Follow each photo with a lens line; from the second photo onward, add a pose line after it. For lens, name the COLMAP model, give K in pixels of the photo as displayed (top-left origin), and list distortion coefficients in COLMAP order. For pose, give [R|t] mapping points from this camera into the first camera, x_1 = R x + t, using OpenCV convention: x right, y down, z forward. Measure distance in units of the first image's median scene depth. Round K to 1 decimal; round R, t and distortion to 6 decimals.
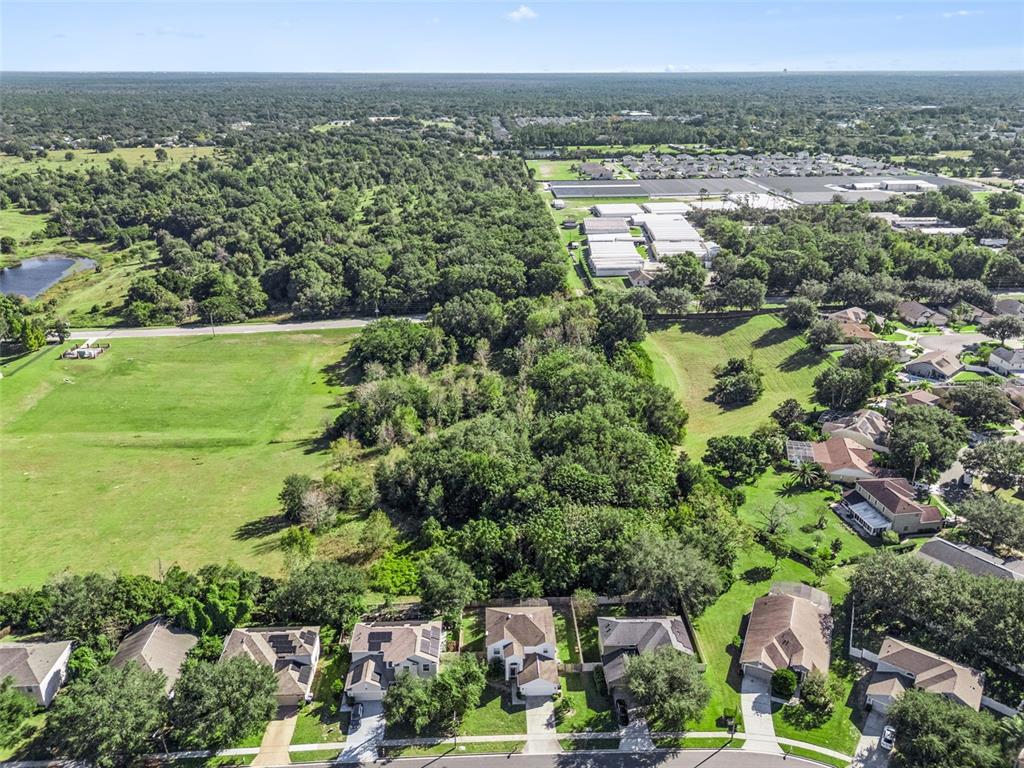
lens RADIAL K [[762.2, 0, 512.0], [0, 762.2, 384.0], [0, 0, 1]] dist [0.086288, -0.097995]
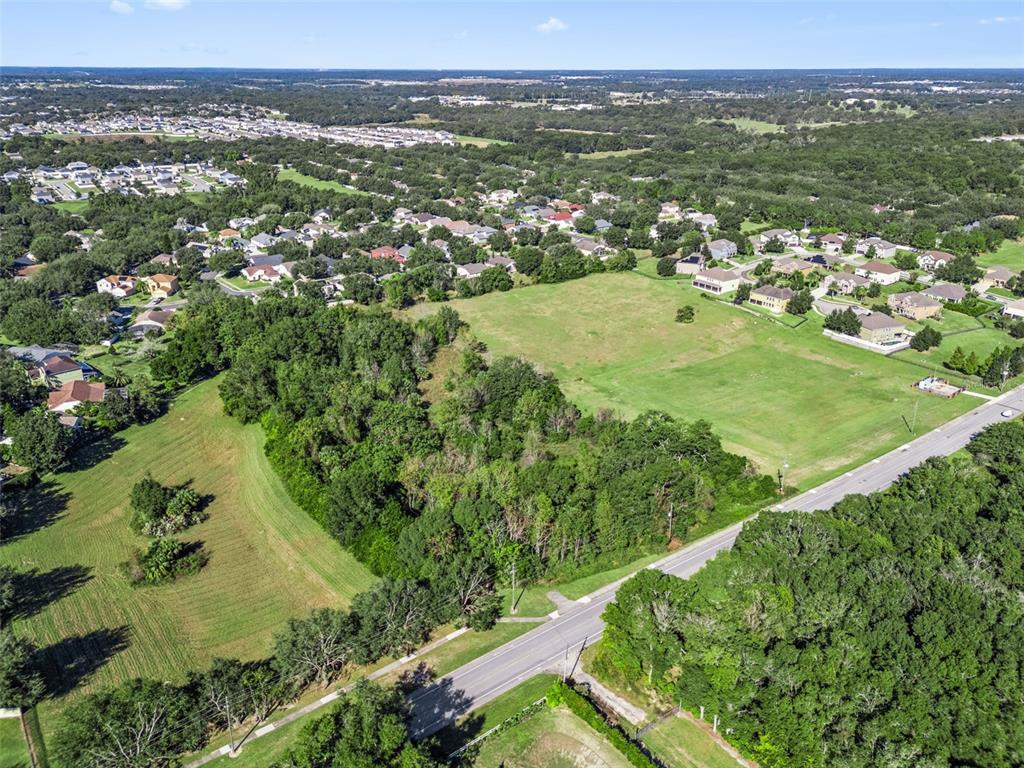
lens RADIAL K [[762.2, 0, 512.0], [0, 762.2, 384.0], [0, 0, 1]] dist [0.086288, -0.097995]
pose [[-0.808366, 0.222699, -0.544931, 0.340992], [-0.225874, 0.737494, 0.636462, -0.518257], [0.543623, 0.637579, -0.545863, 1.261488]]
